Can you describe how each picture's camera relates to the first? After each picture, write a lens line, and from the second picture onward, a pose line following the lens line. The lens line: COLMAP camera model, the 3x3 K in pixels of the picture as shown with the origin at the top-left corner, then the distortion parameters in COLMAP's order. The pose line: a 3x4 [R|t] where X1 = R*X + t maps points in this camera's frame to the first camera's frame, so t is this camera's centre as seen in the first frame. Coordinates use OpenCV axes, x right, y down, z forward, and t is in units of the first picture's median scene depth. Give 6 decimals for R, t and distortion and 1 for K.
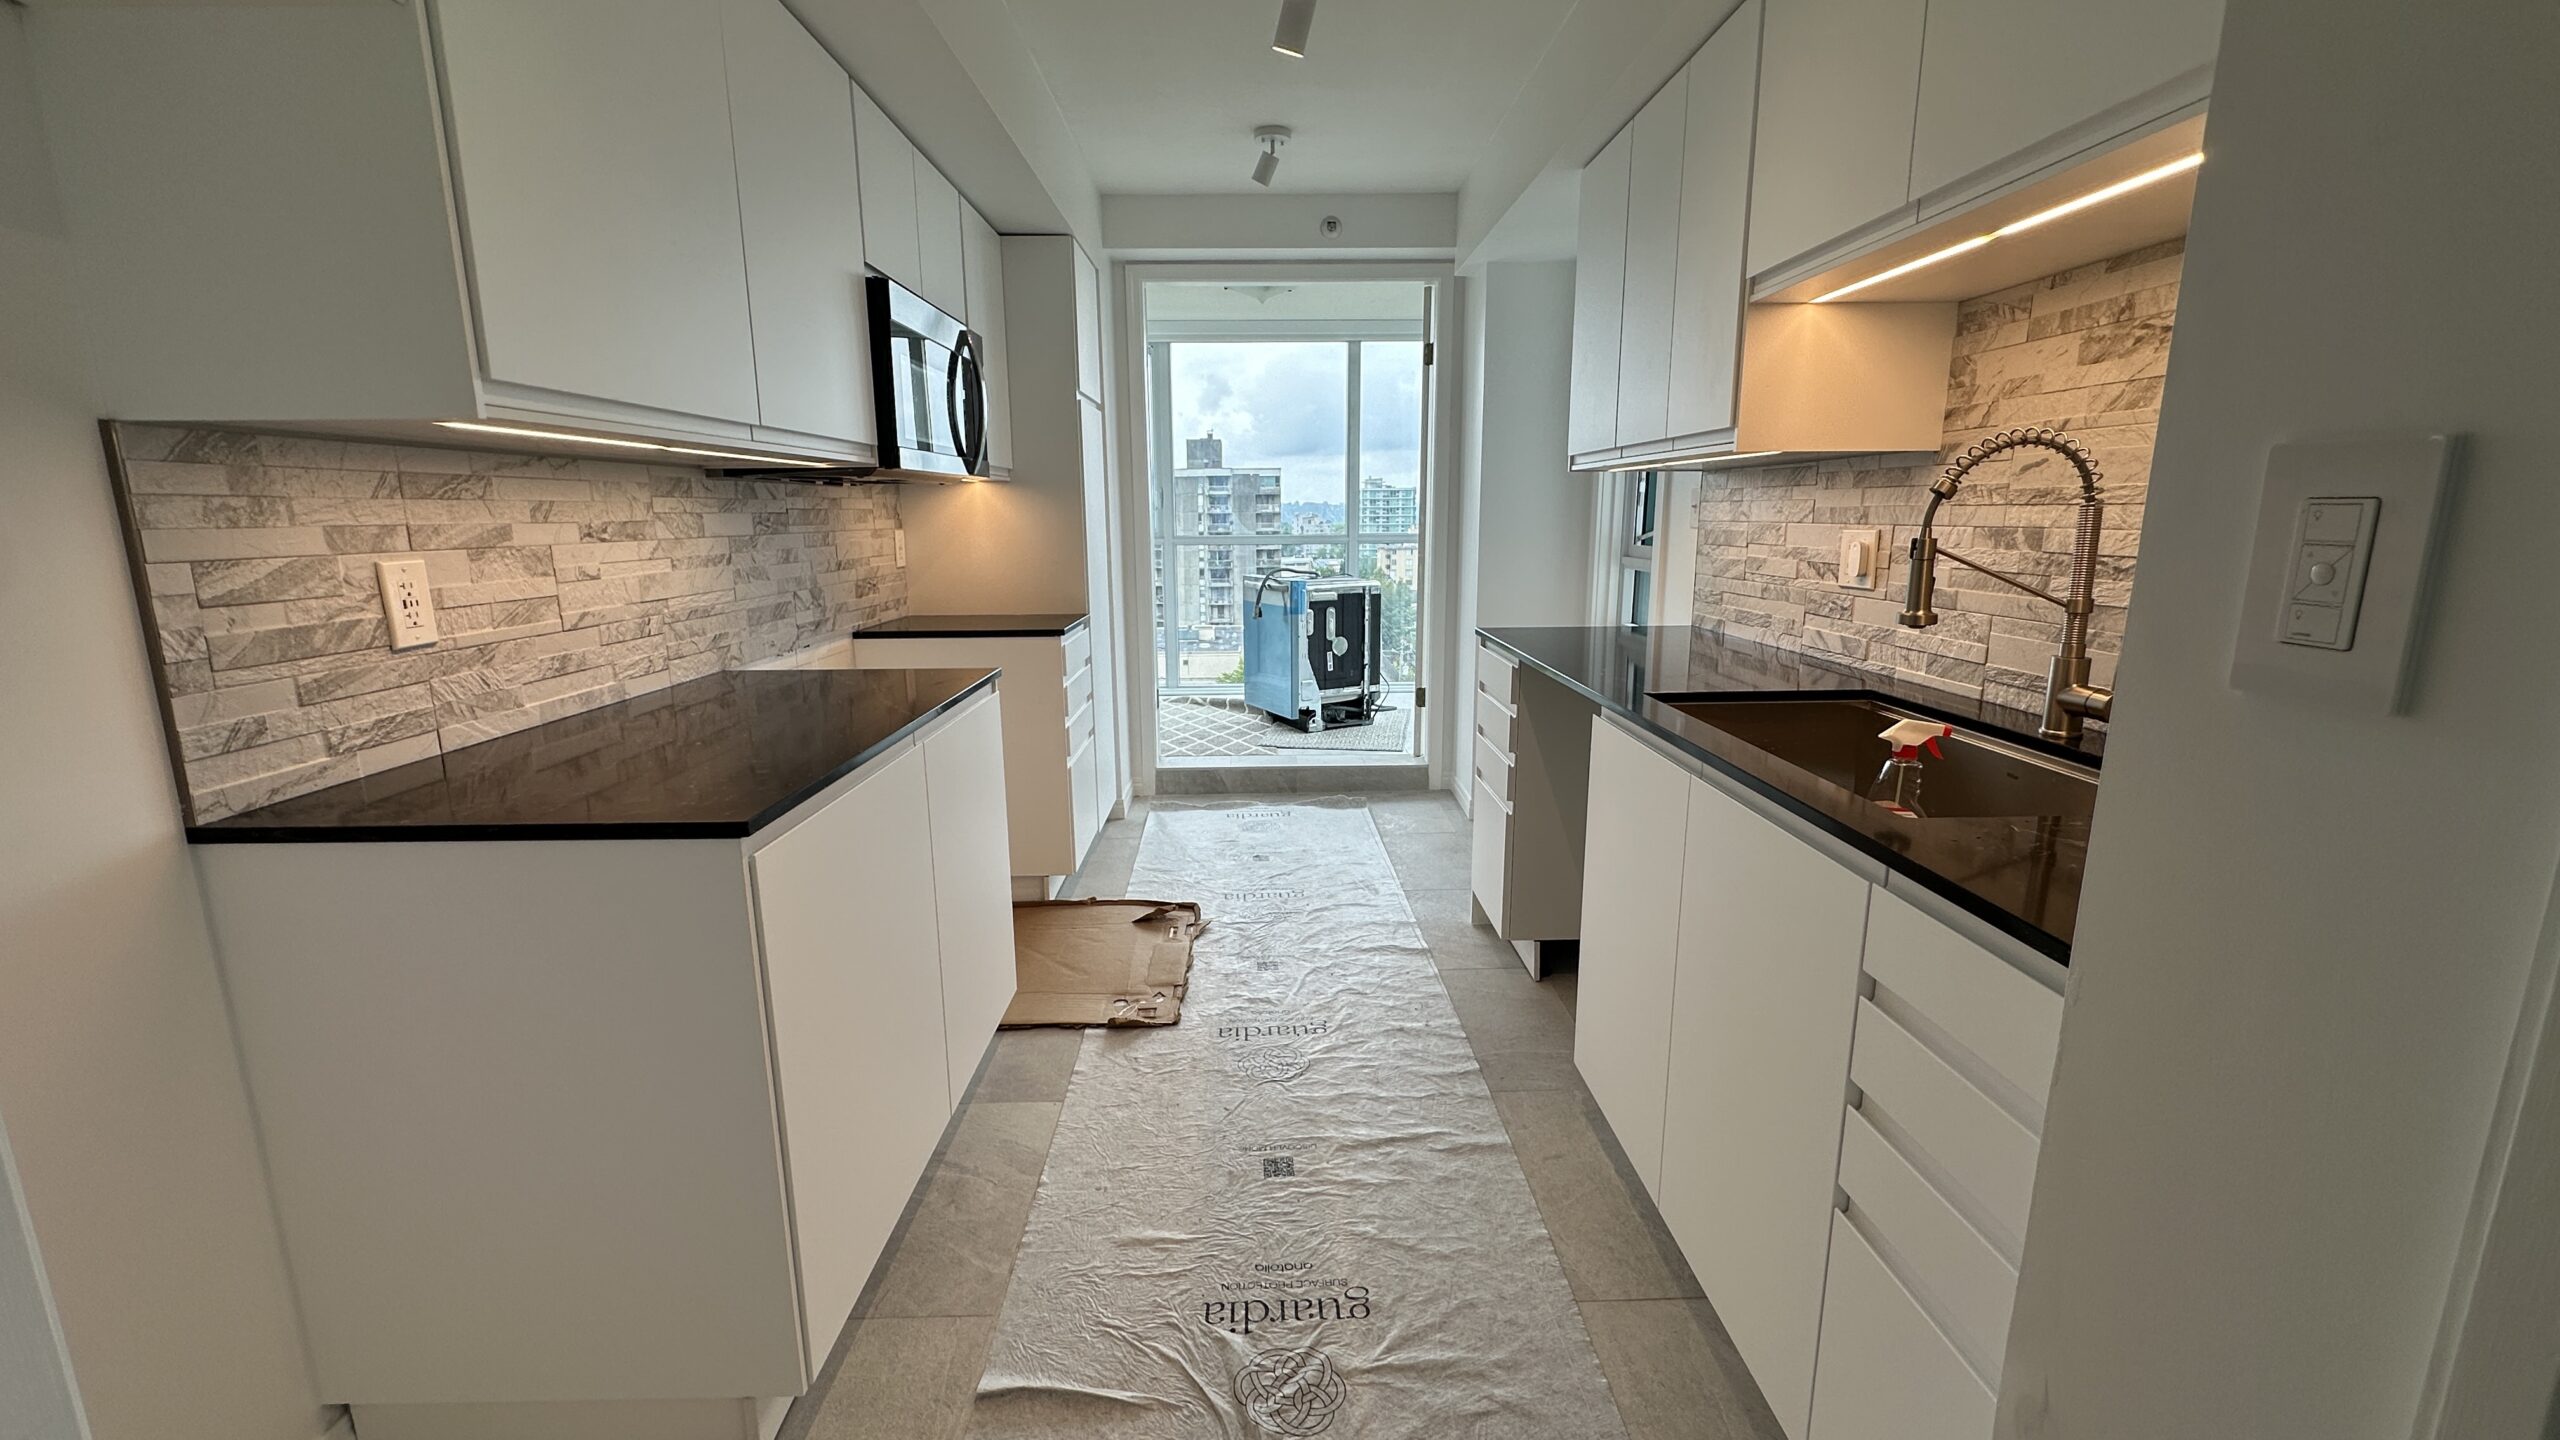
lens RADIAL K [[1024.4, 0, 1290.1], [0, 1024.4, 713.7], [0, 0, 1]] dist [0.000794, 0.001281]
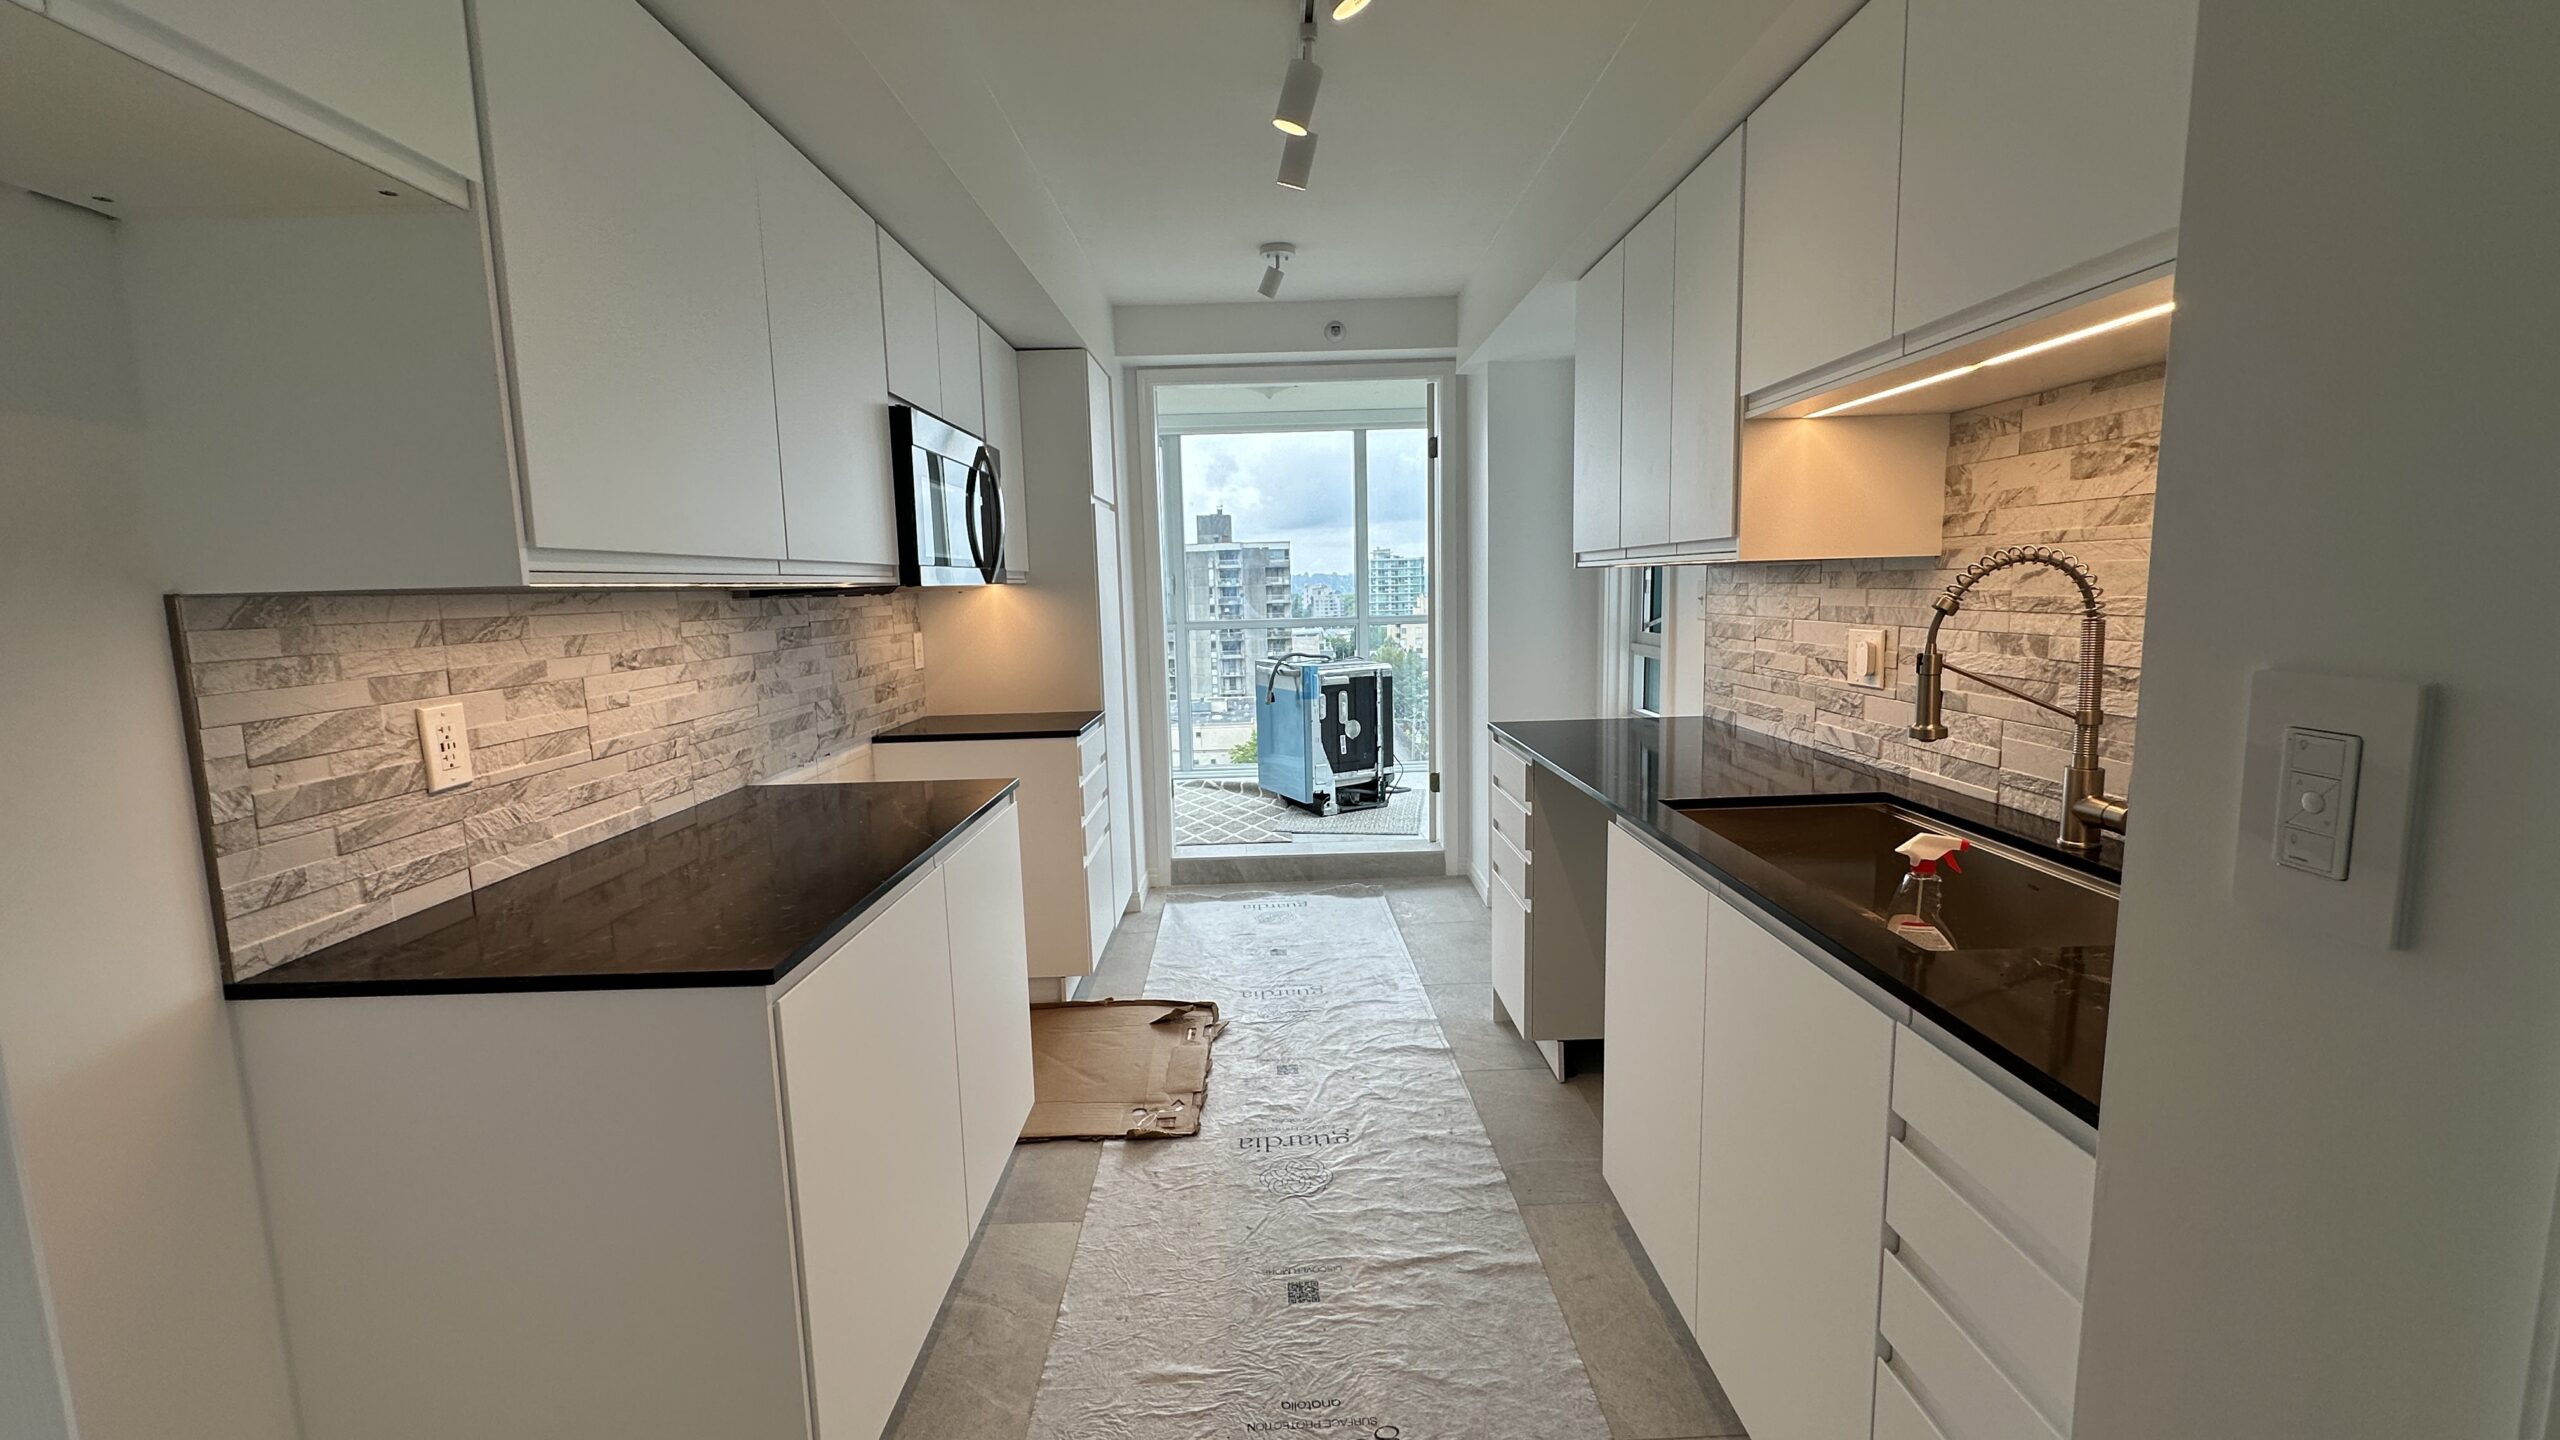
lens RADIAL K [[1024.4, 0, 1289.3], [0, 1024.4, 713.4], [0, 0, 1]] dist [0.000794, 0.001281]
pose [[0.999722, -0.019852, -0.012697, -0.001294], [0.018954, 0.997555, -0.067272, -0.043407], [0.014002, 0.067013, 0.997654, -0.011492]]
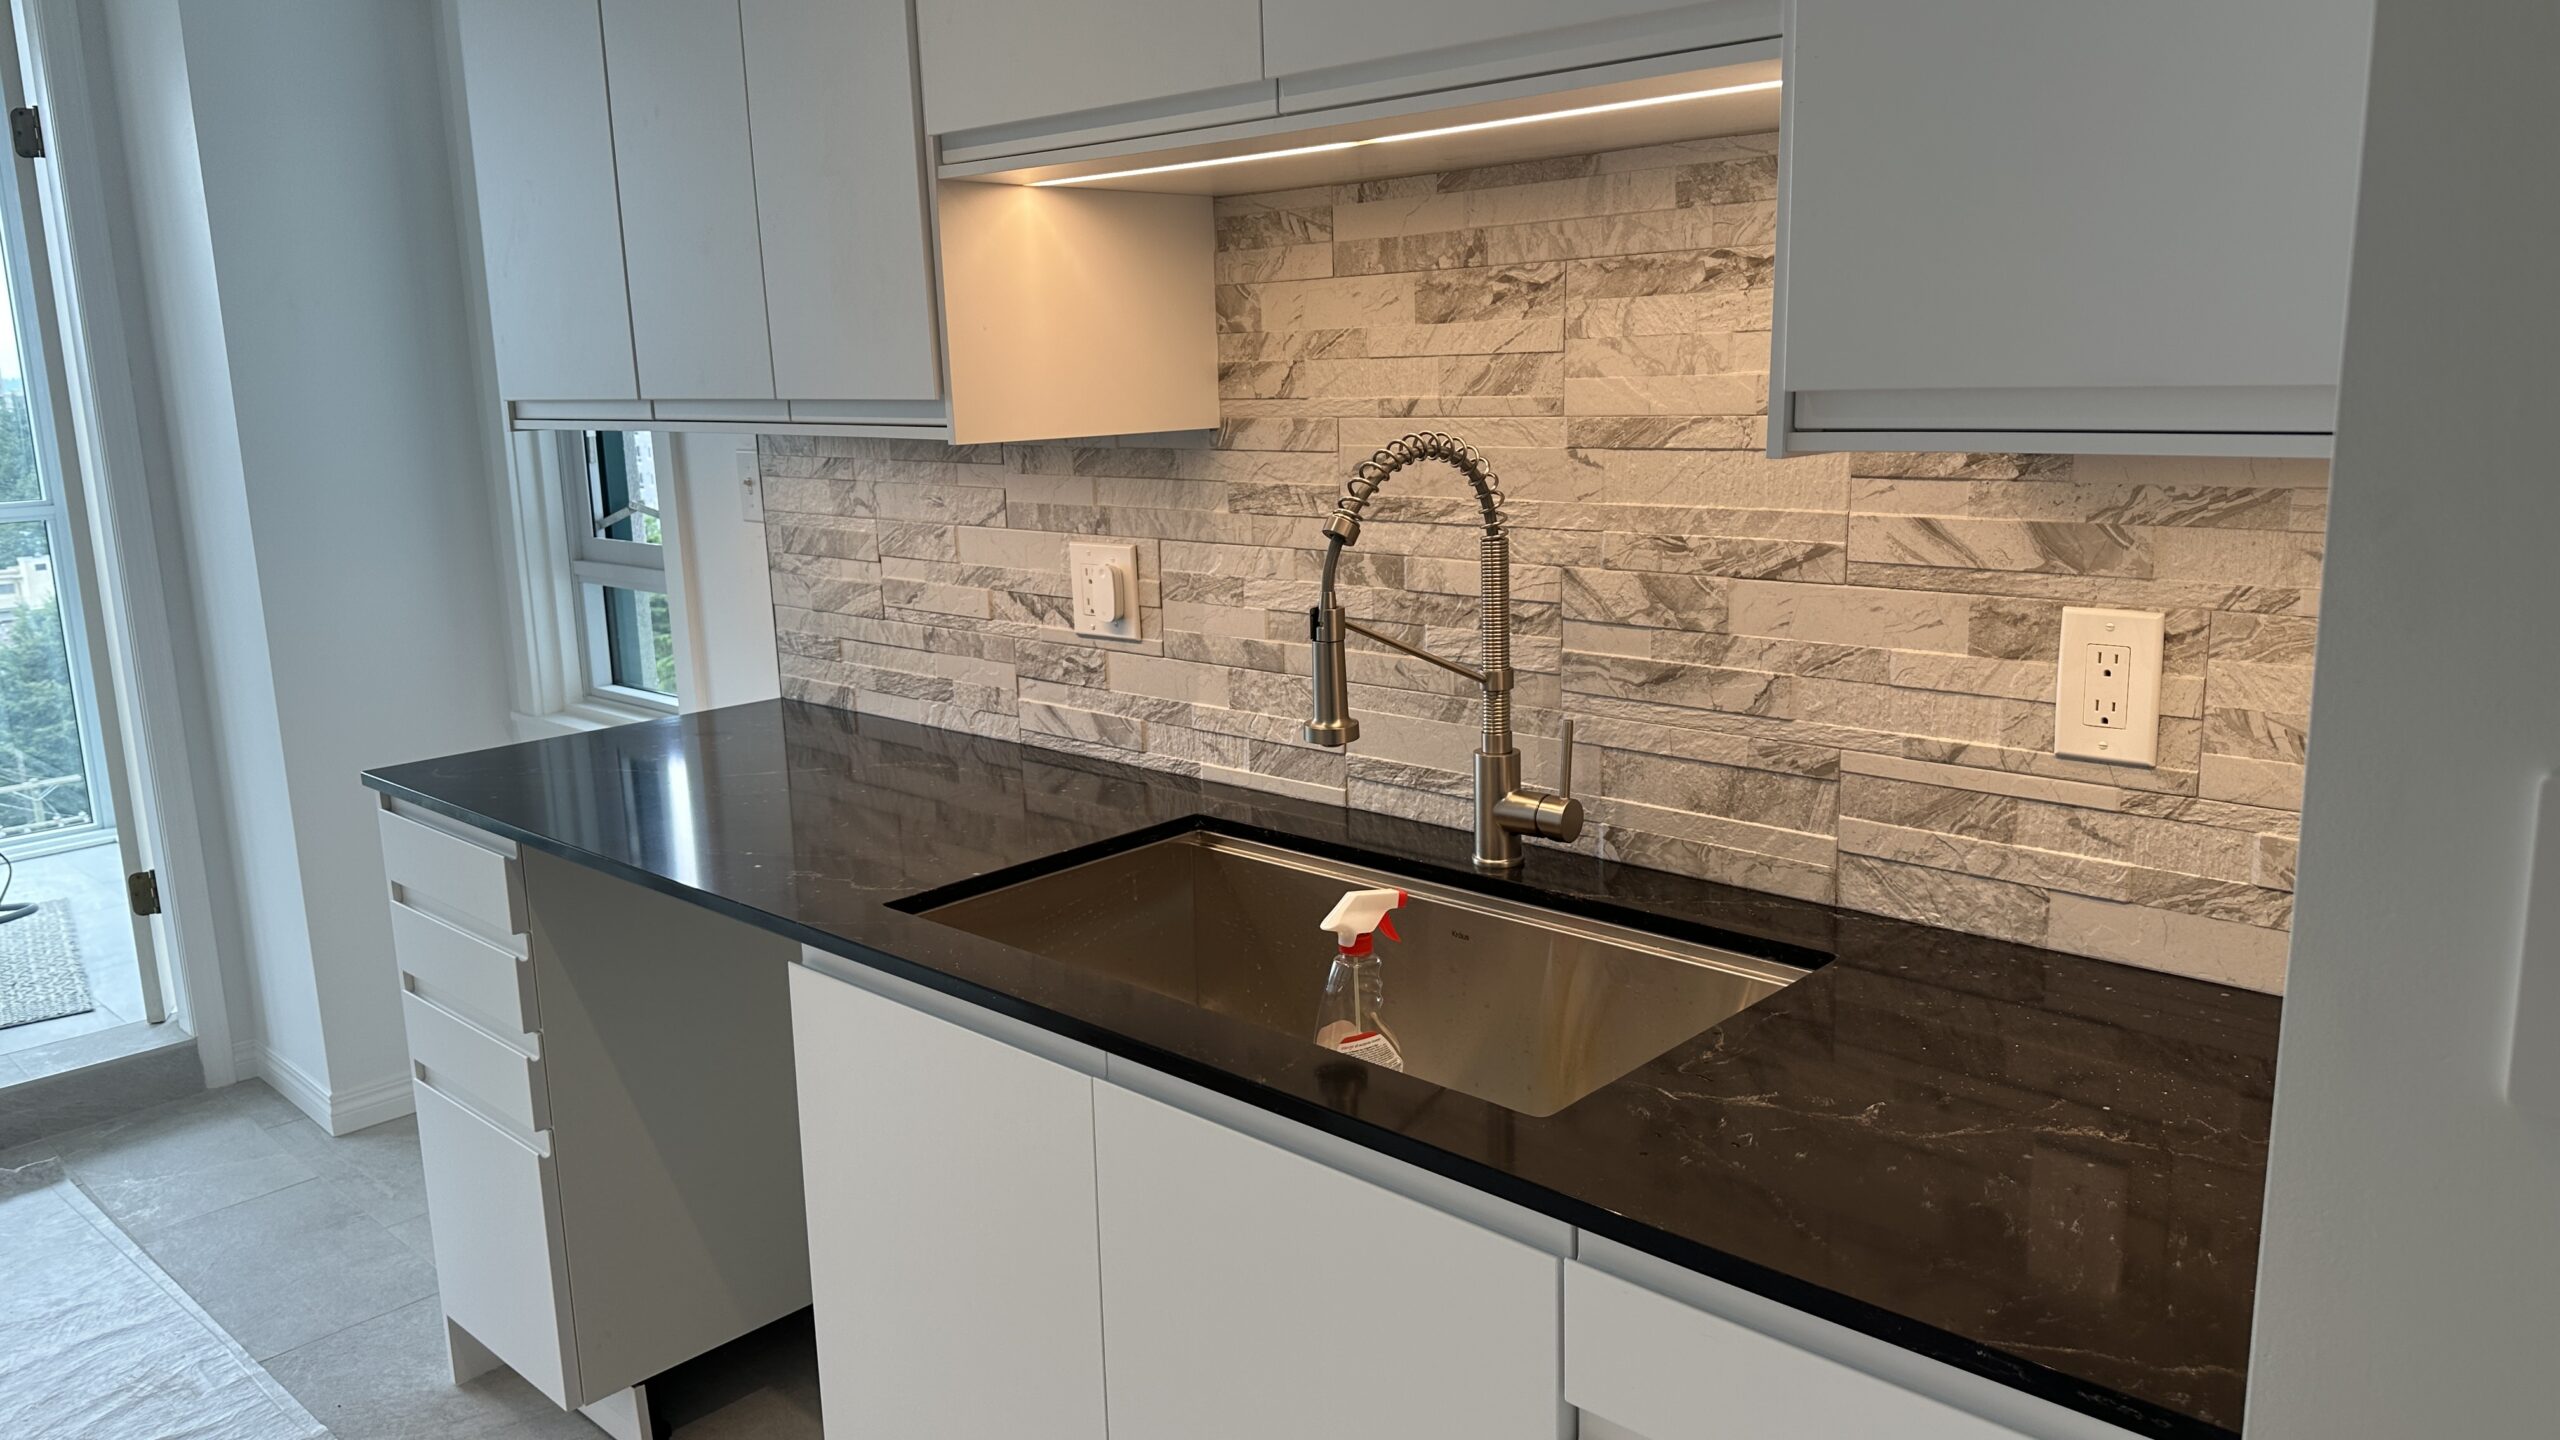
lens RADIAL K [[1764.7, 0, 1286.7], [0, 1764.7, 717.7], [0, 0, 1]] dist [0.062272, -0.025786]
pose [[0.703490, -0.157630, 0.693004, -0.124431], [0.161767, 0.985013, 0.059835, -0.133733], [-0.692050, 0.070012, 0.718447, 0.187155]]
